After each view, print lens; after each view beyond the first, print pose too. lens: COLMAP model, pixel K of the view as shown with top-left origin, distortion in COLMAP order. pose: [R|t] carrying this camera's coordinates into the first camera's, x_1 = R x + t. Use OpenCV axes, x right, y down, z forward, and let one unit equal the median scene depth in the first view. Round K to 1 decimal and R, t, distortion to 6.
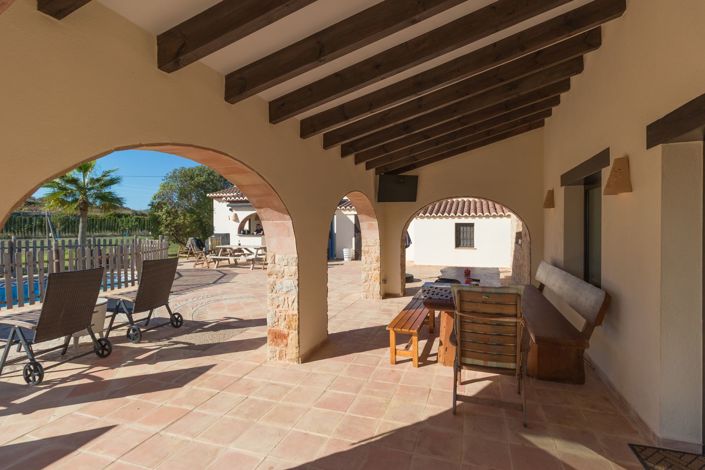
lens RADIAL K [[329.4, 0, 351.9], [0, 329.4, 224.8], [0, 0, 1]] dist [0.000078, -0.012745]
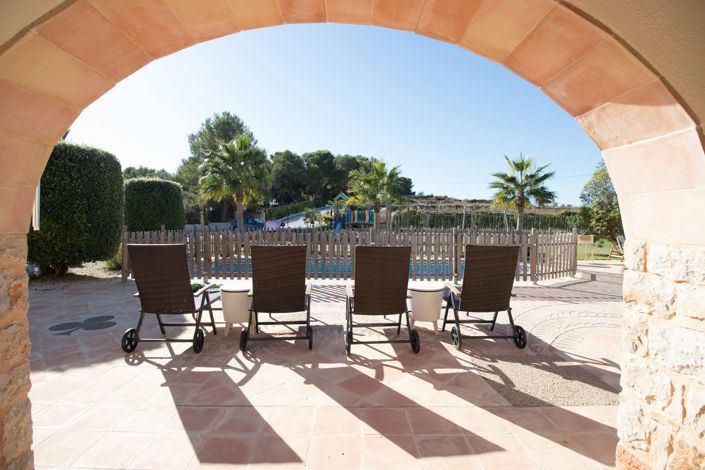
lens RADIAL K [[329.4, 0, 351.9], [0, 329.4, 224.8], [0, 0, 1]] dist [0.000078, -0.012745]
pose [[0.365844, 0.020902, -0.930441, -0.023435], [-0.015099, 0.999749, 0.016522, 0.051075], [0.930554, 0.008004, 0.366068, 0.441895]]
